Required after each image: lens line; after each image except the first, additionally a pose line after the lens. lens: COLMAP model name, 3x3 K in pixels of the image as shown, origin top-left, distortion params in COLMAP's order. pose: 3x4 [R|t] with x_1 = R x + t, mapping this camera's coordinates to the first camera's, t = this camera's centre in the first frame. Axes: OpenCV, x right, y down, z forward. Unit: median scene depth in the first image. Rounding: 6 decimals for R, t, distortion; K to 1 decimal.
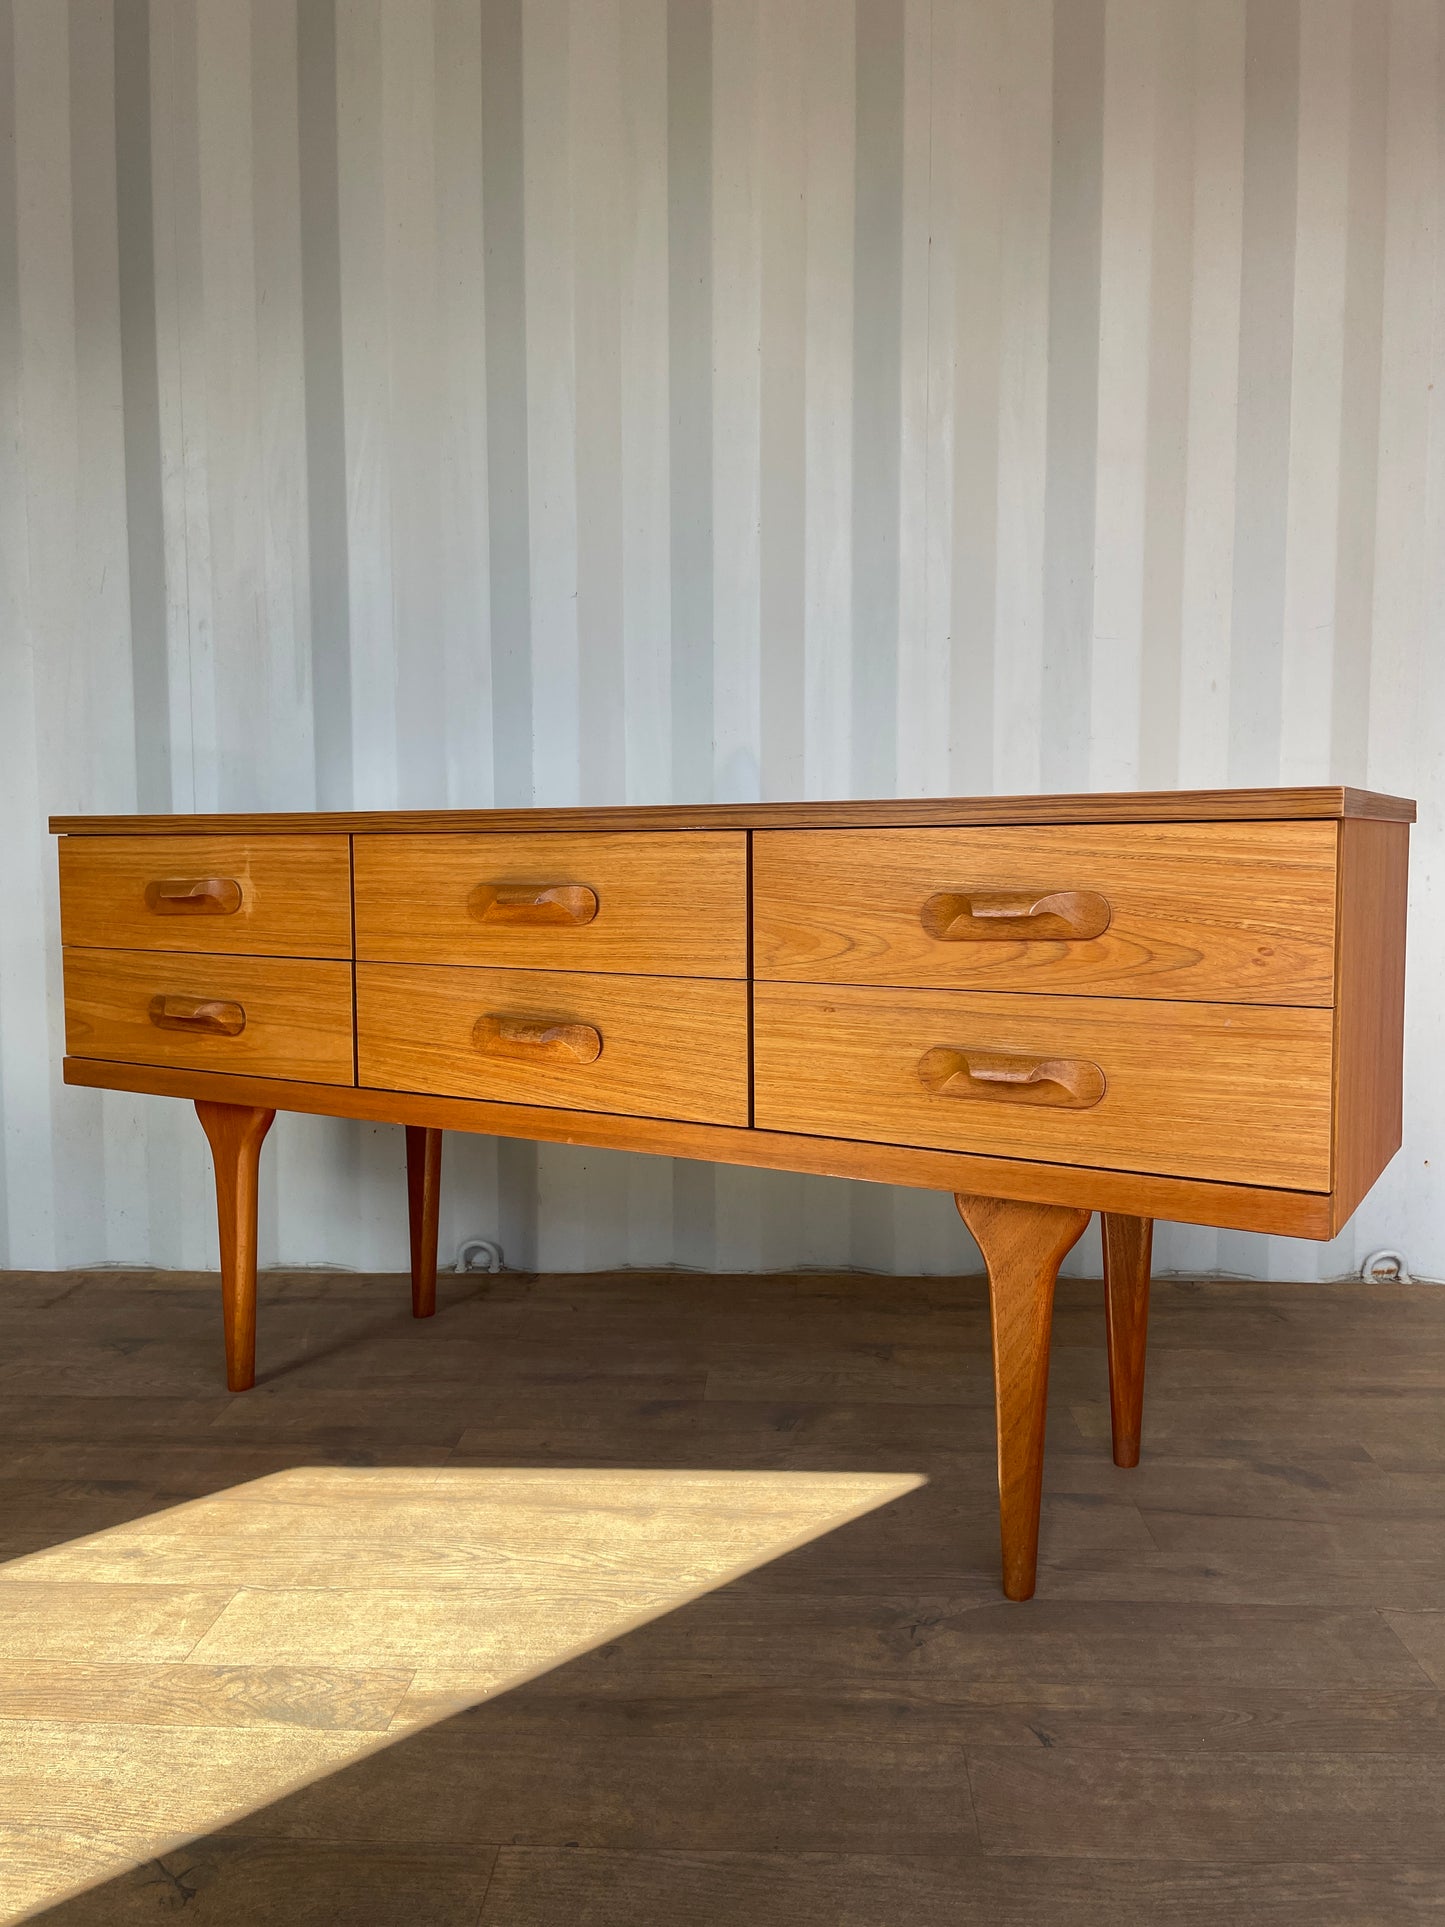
lens RADIAL K [[1470.9, 0, 729.8], [0, 1470.9, 953.9], [0, 0, 1]] dist [0.088596, -0.124644]
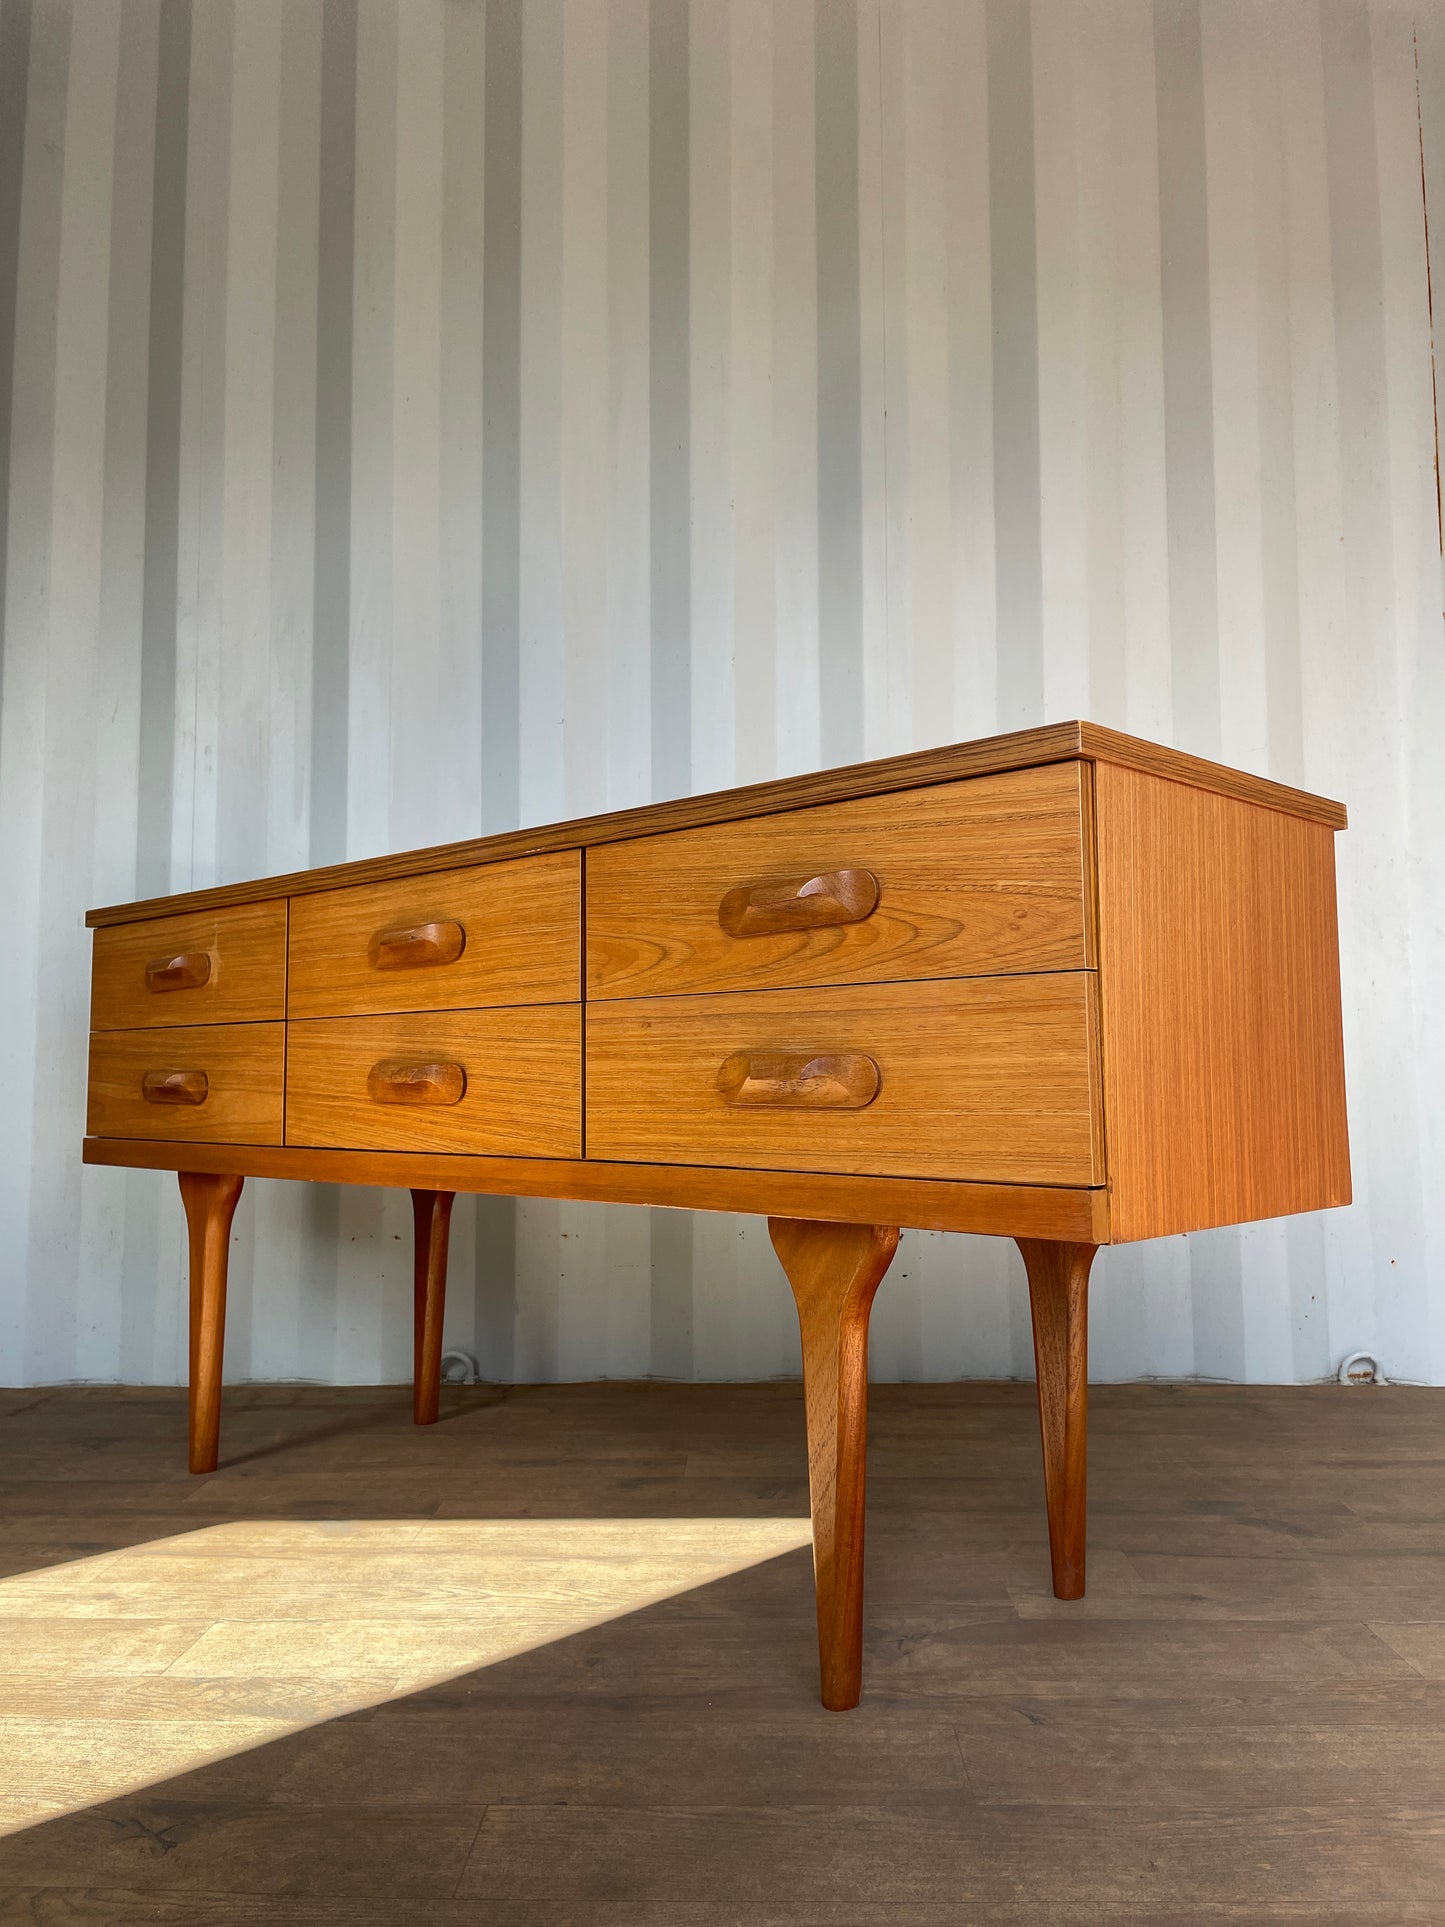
lens RADIAL K [[1473.4, 0, 731.8], [0, 1473.4, 949.3], [0, 0, 1]] dist [0.088768, -0.124081]
pose [[0.975744, -0.023107, -0.217692, 0.319449], [-0.010953, 0.988015, -0.153968, 0.131277], [0.218641, 0.152617, 0.963797, 0.089877]]
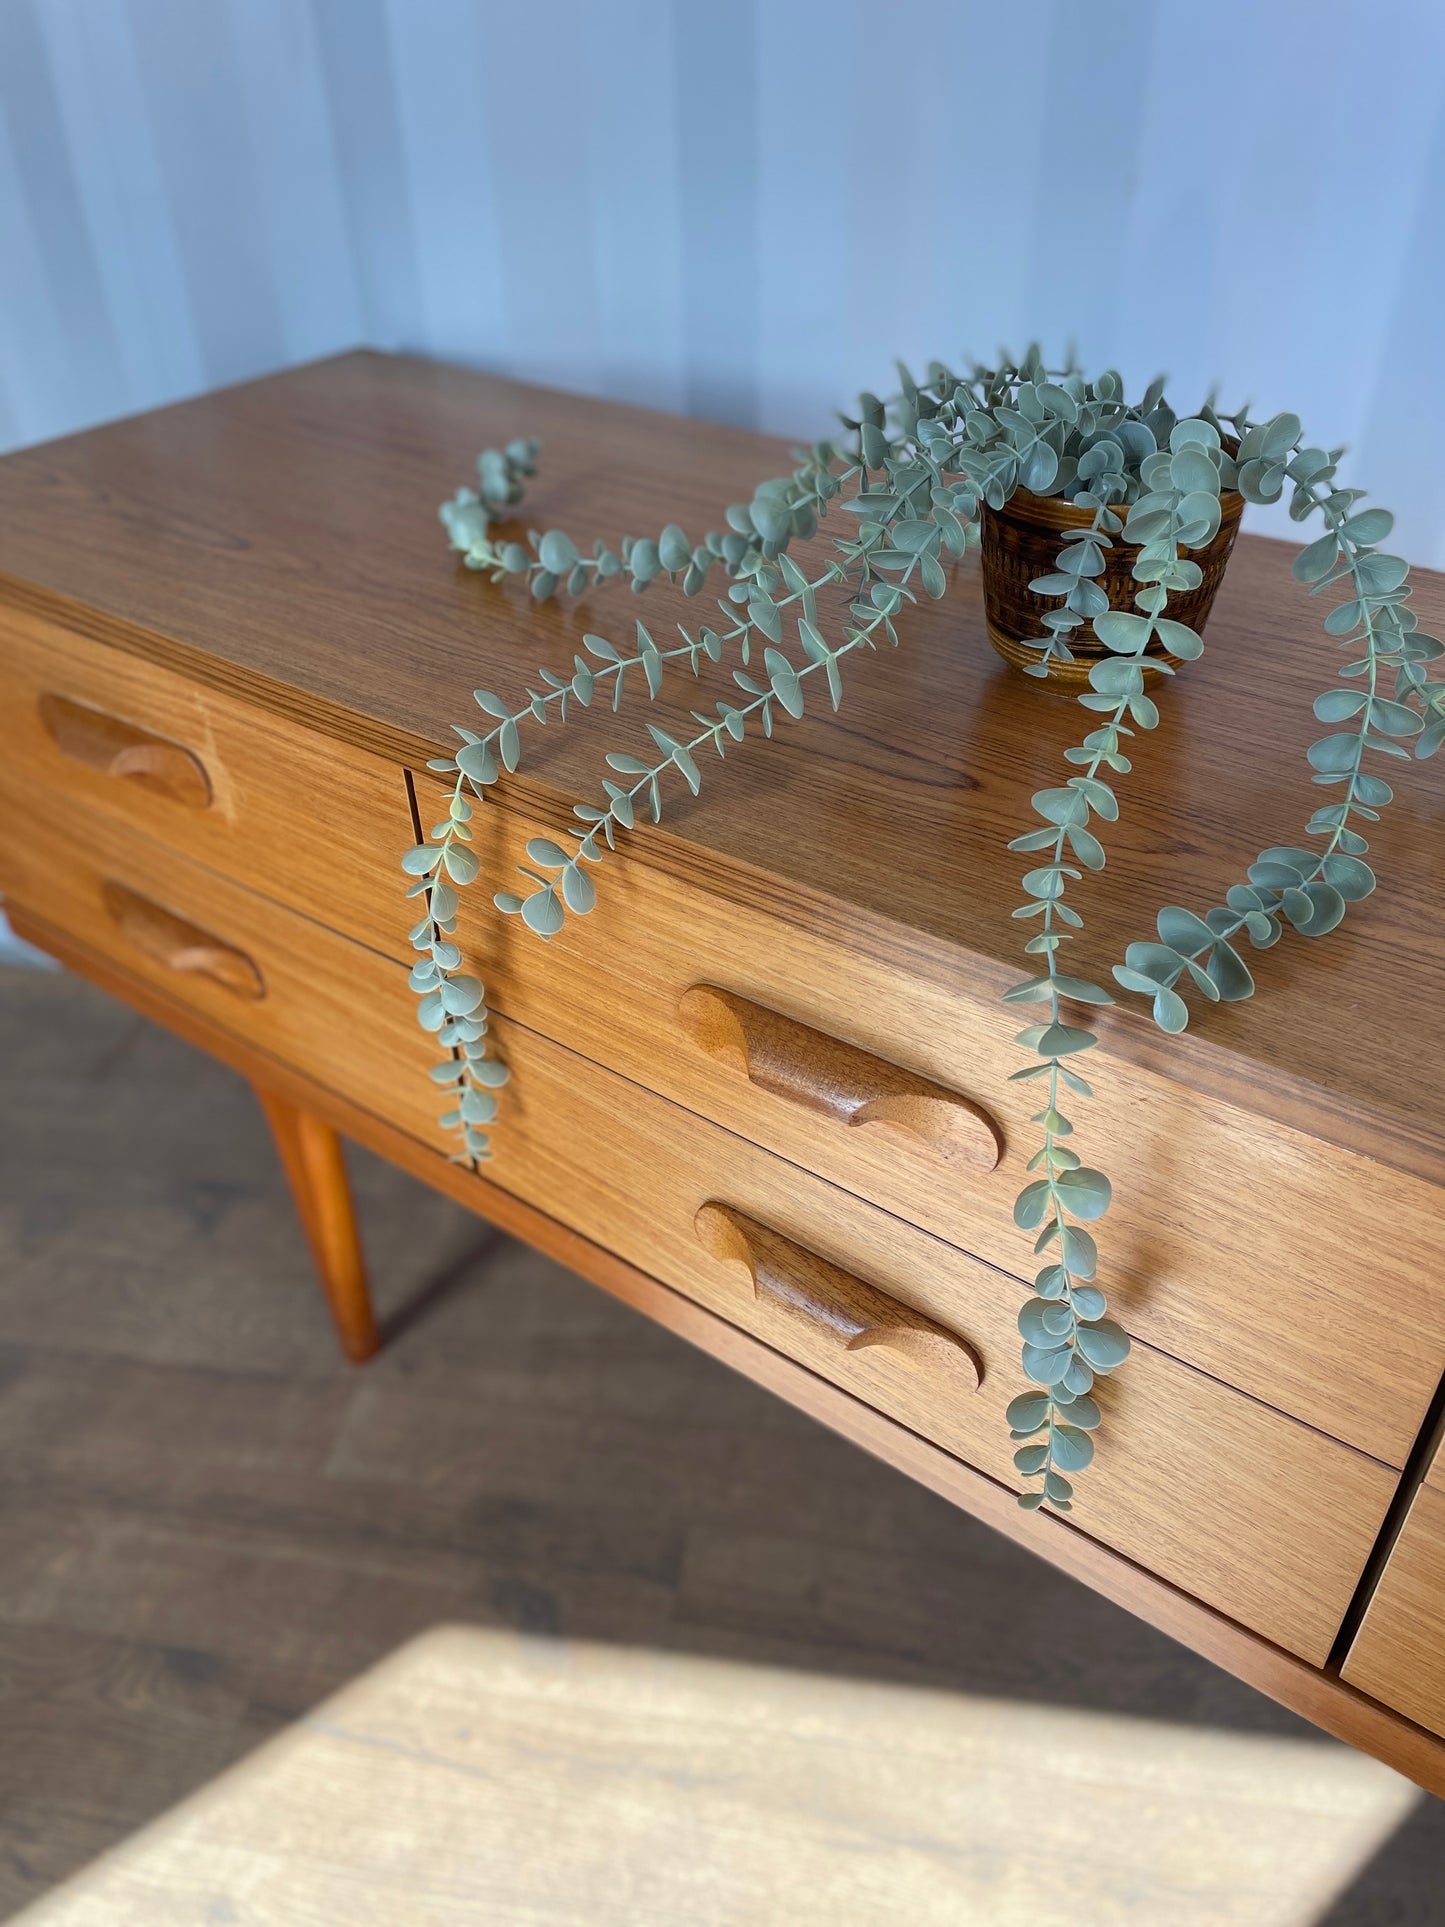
lens RADIAL K [[1473.4, 0, 713.9], [0, 1473.4, 949.9], [0, 0, 1]] dist [0.088768, -0.124081]
pose [[0.993240, 0.048826, -0.105308, -0.136029], [0.015829, 0.841779, 0.539590, -0.320057], [0.114992, -0.537610, 0.835316, 0.722151]]
